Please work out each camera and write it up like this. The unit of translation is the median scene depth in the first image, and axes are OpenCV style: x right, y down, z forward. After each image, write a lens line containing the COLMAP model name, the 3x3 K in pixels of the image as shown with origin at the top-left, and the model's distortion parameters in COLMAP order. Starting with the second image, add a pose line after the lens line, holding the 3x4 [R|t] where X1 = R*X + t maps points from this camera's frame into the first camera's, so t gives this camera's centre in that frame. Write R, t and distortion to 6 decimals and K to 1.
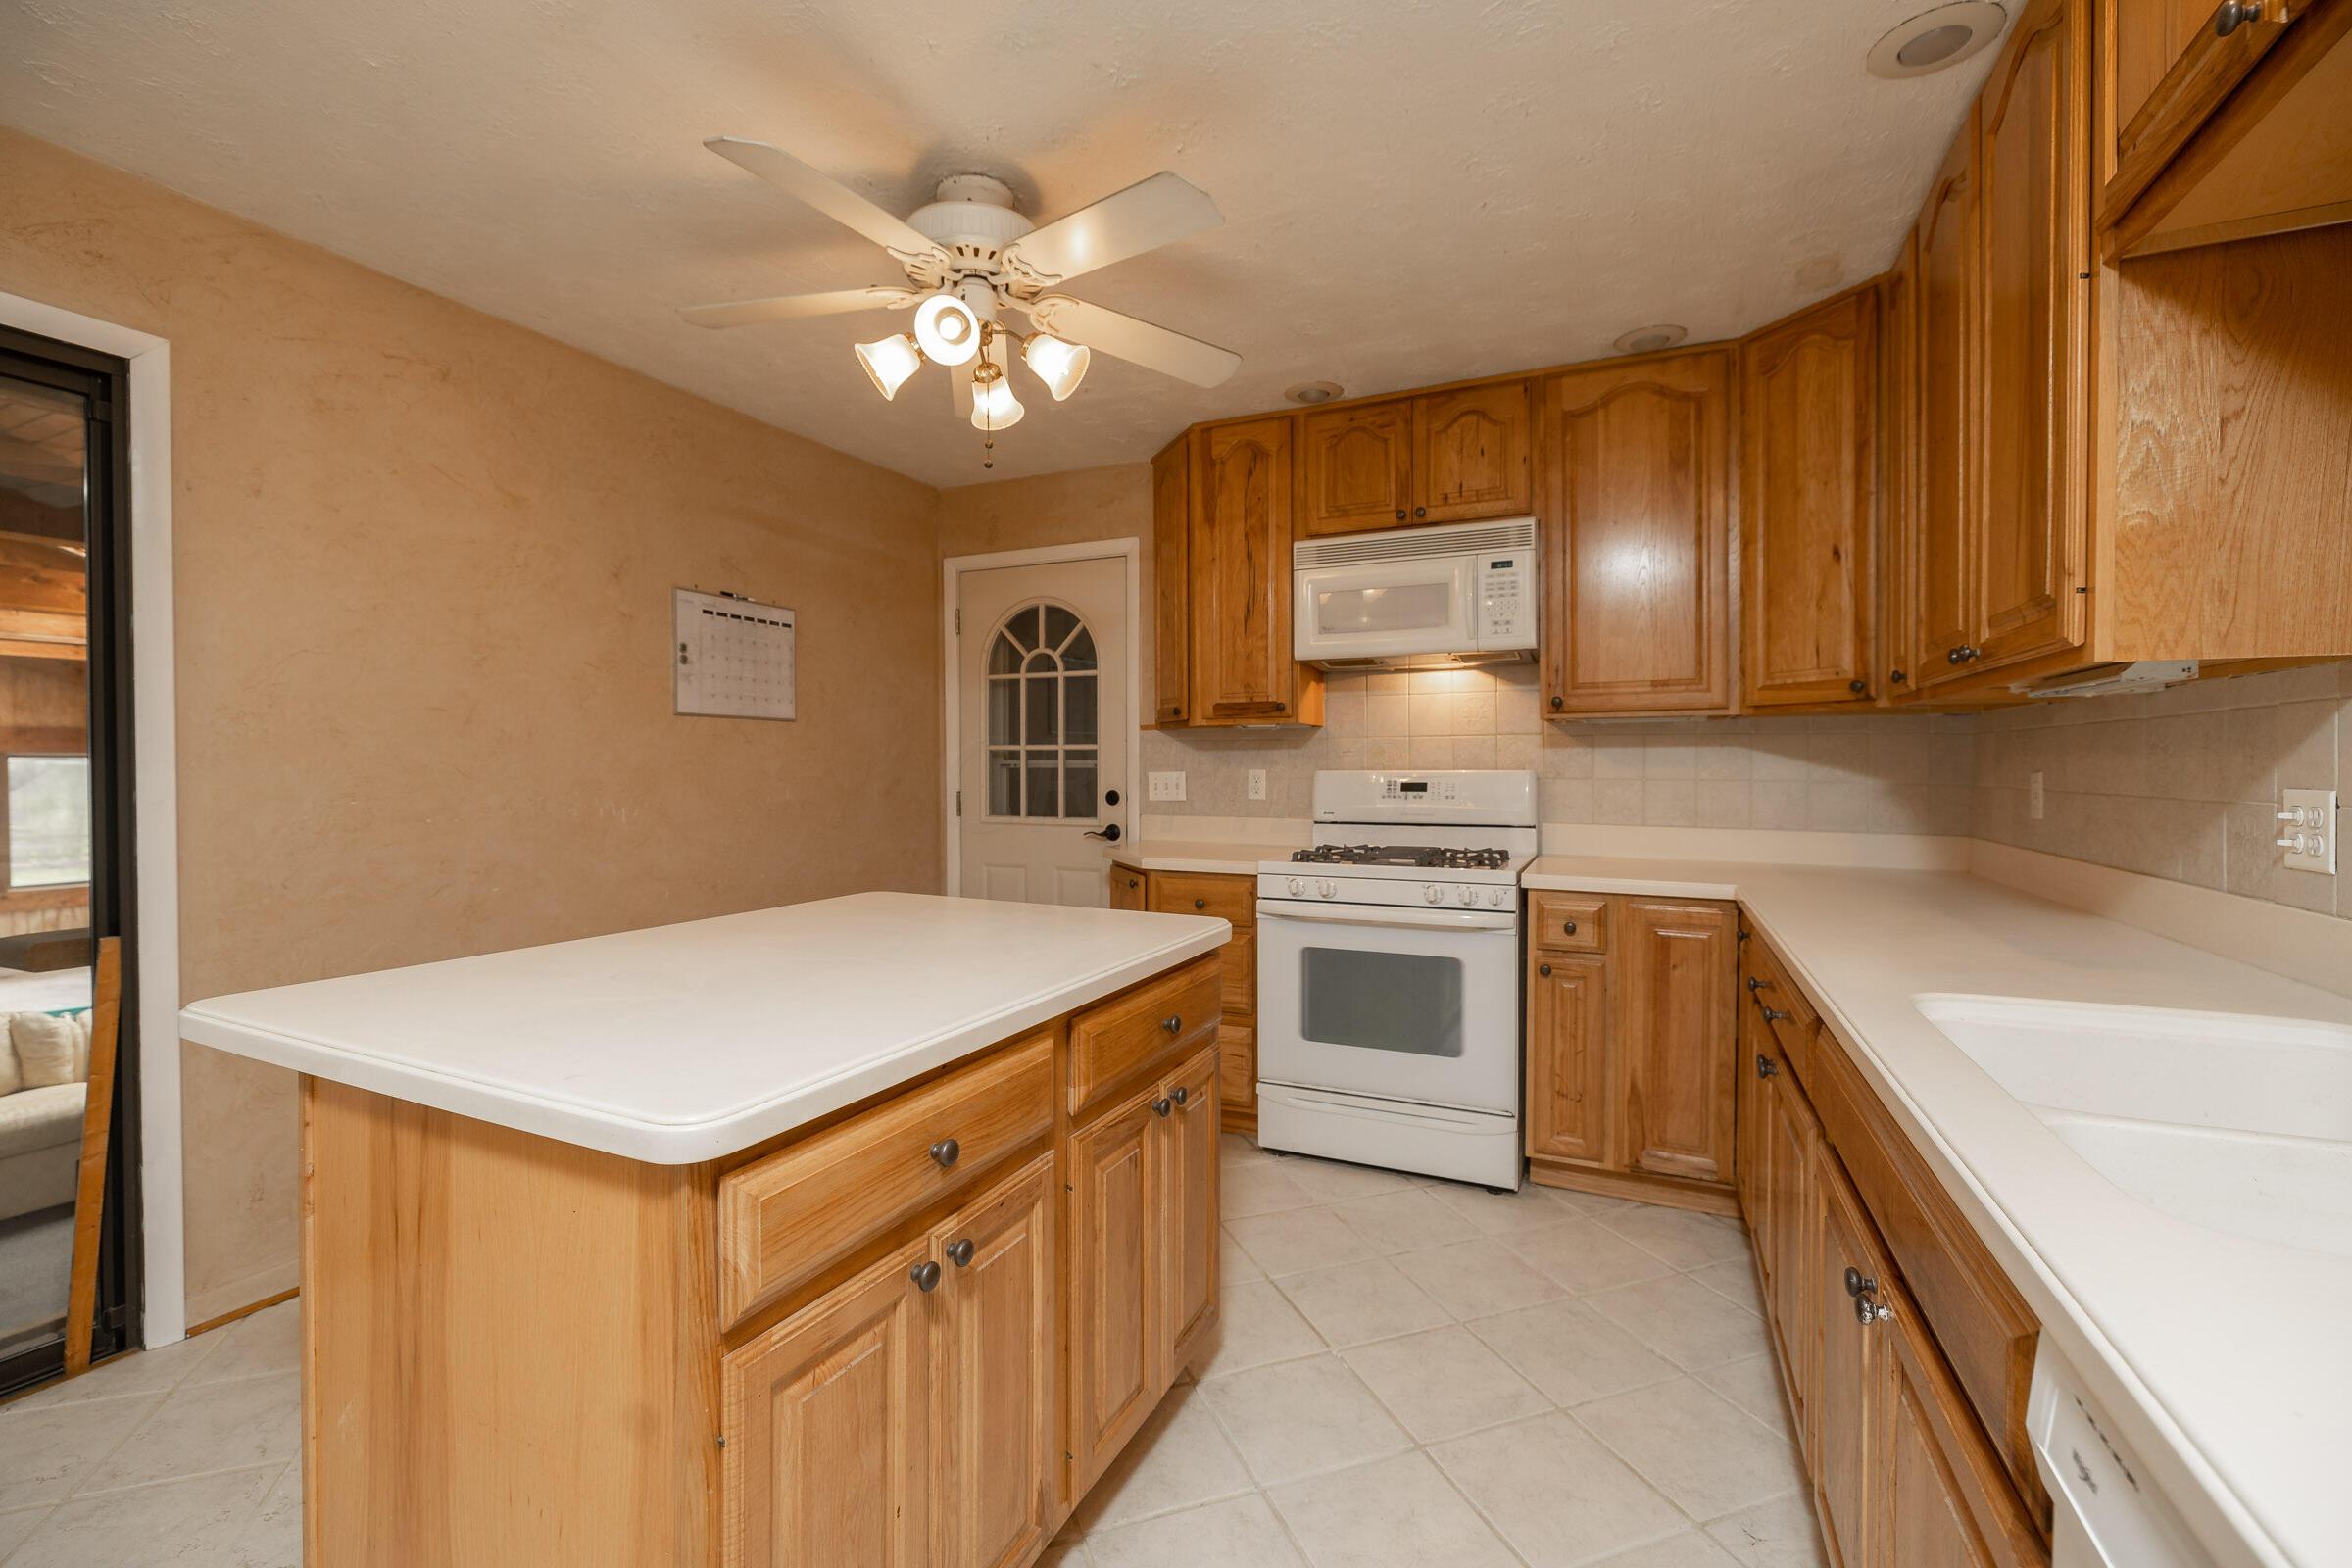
lens RADIAL K [[995.6, 0, 1169.7], [0, 995.6, 775.2], [0, 0, 1]] dist [-0.013720, 0.000221]
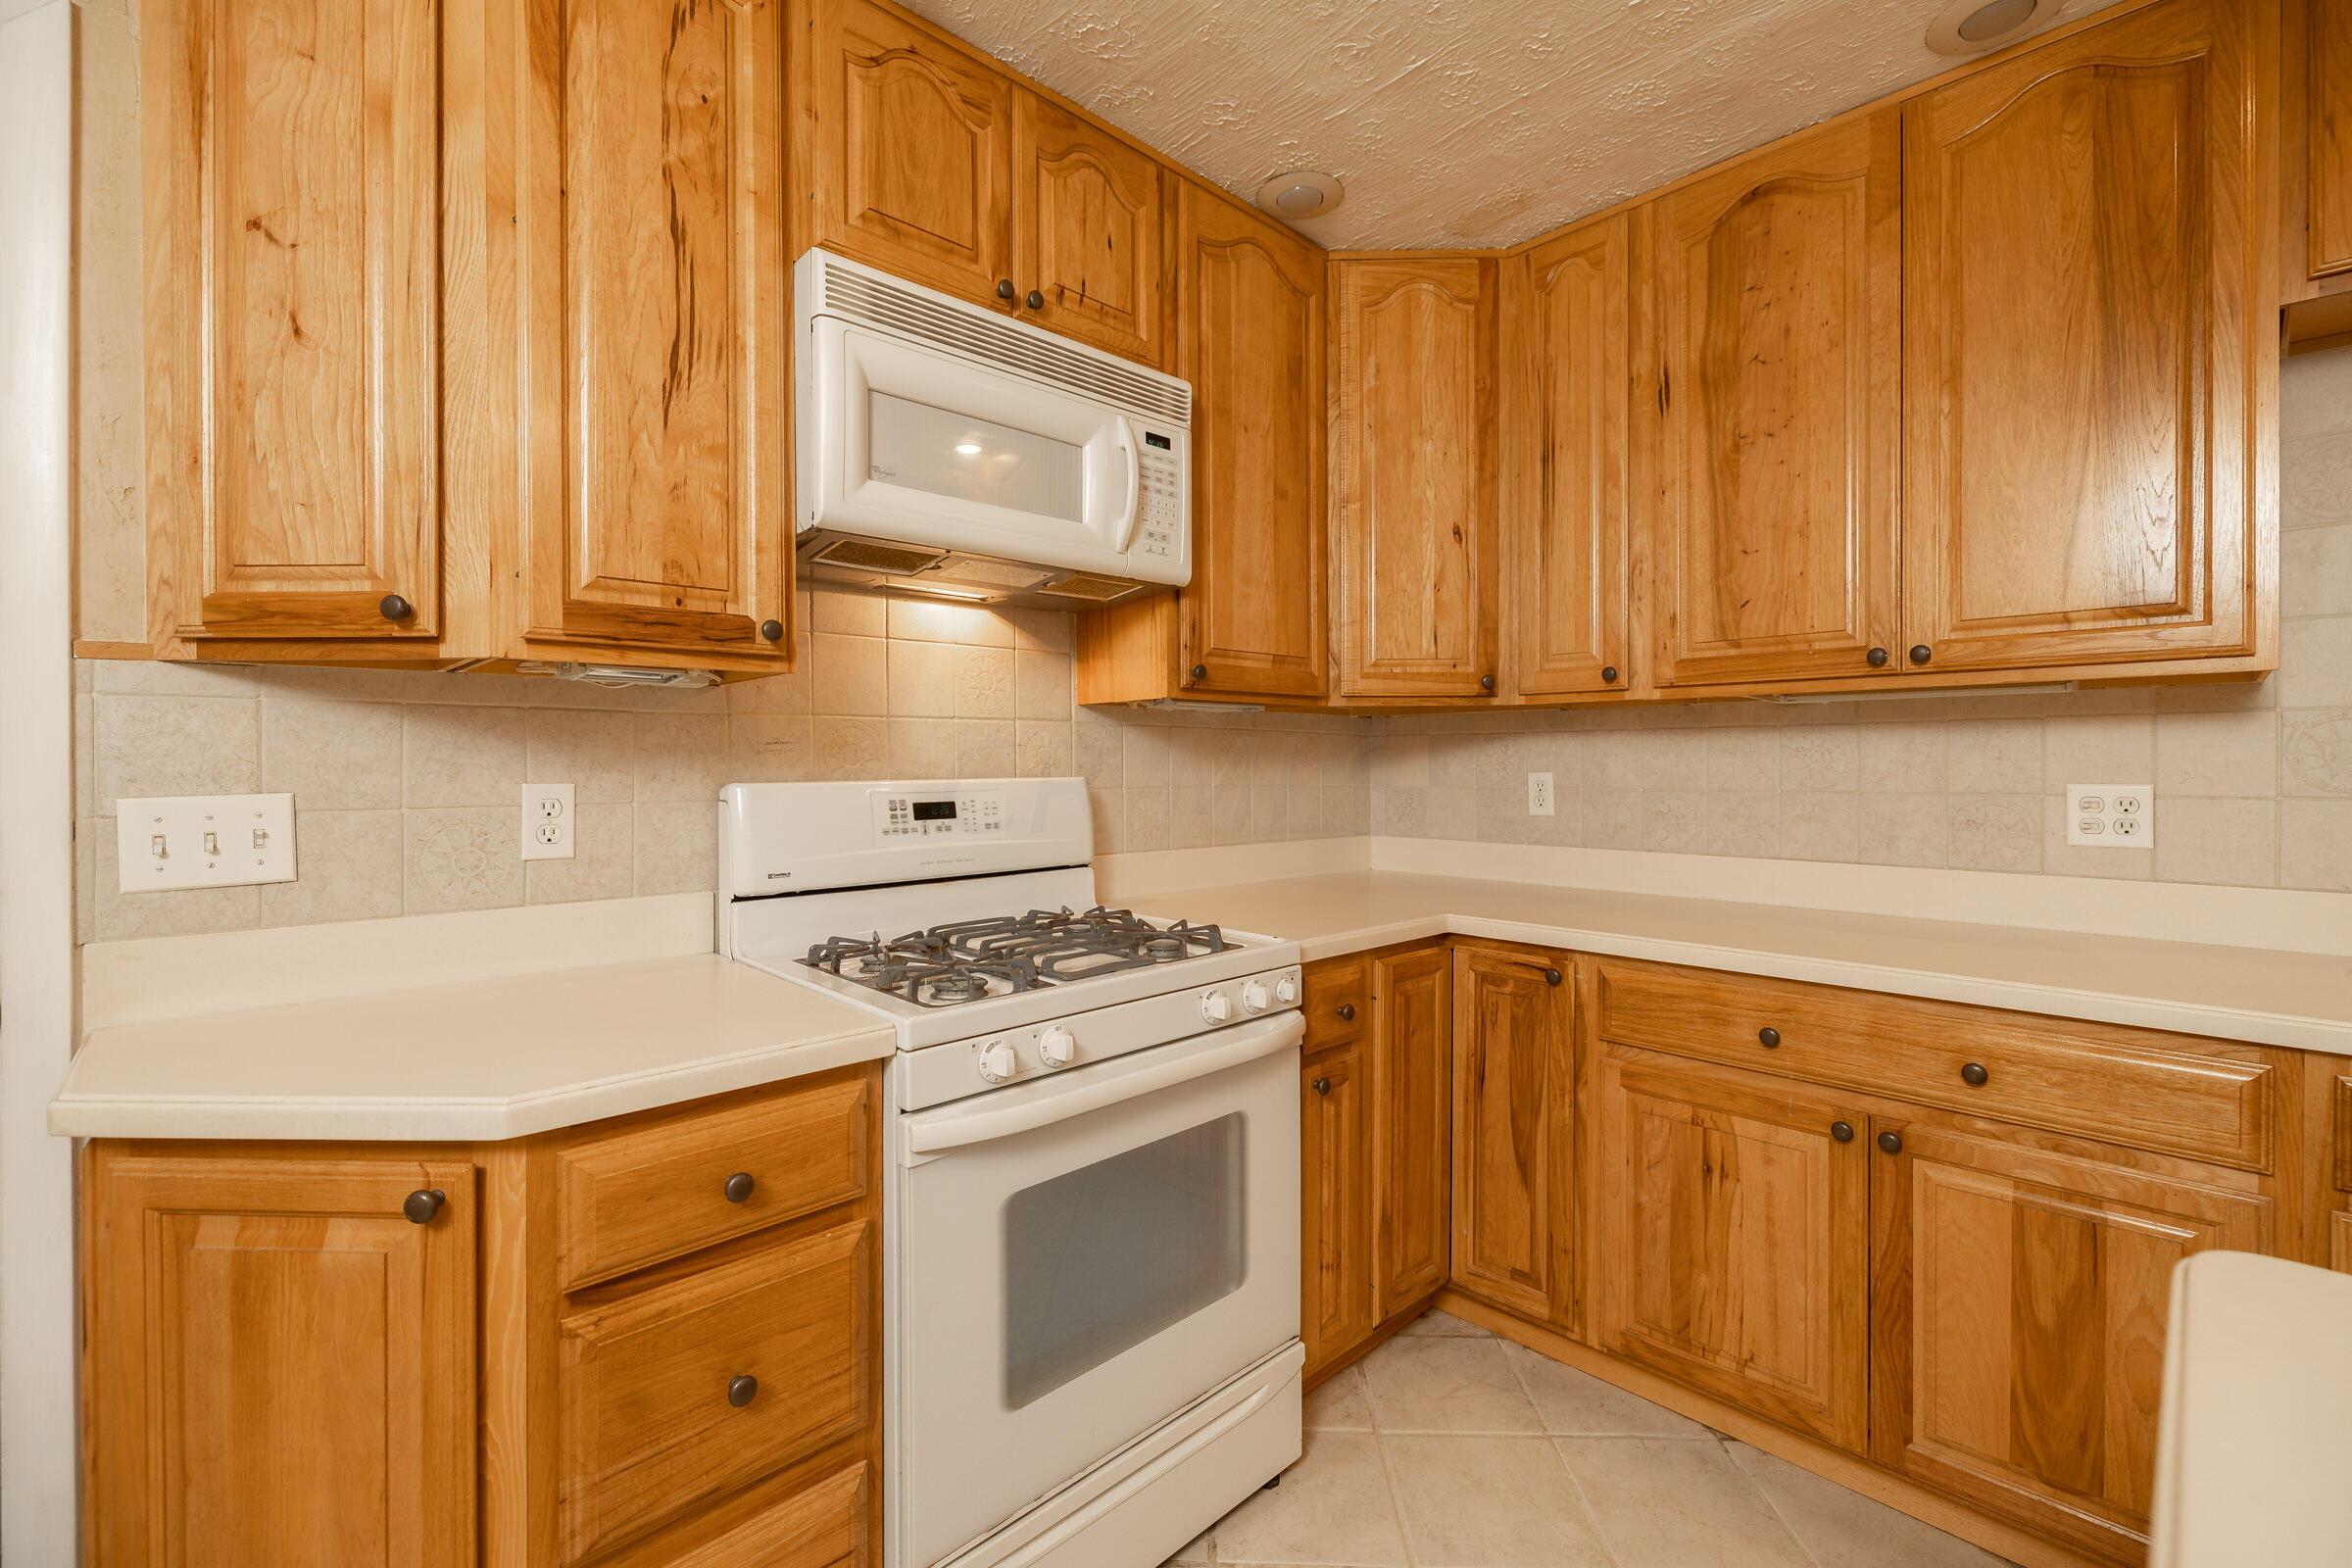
lens RADIAL K [[995.6, 0, 1170.0], [0, 995.6, 767.6], [0, 0, 1]] dist [-0.013720, 0.000221]
pose [[0.375587, -0.004572, 0.926776, -0.211368], [0.013657, 0.999907, -0.000602, -0.009724], [-0.926686, 0.012883, 0.375615, 0.702792]]
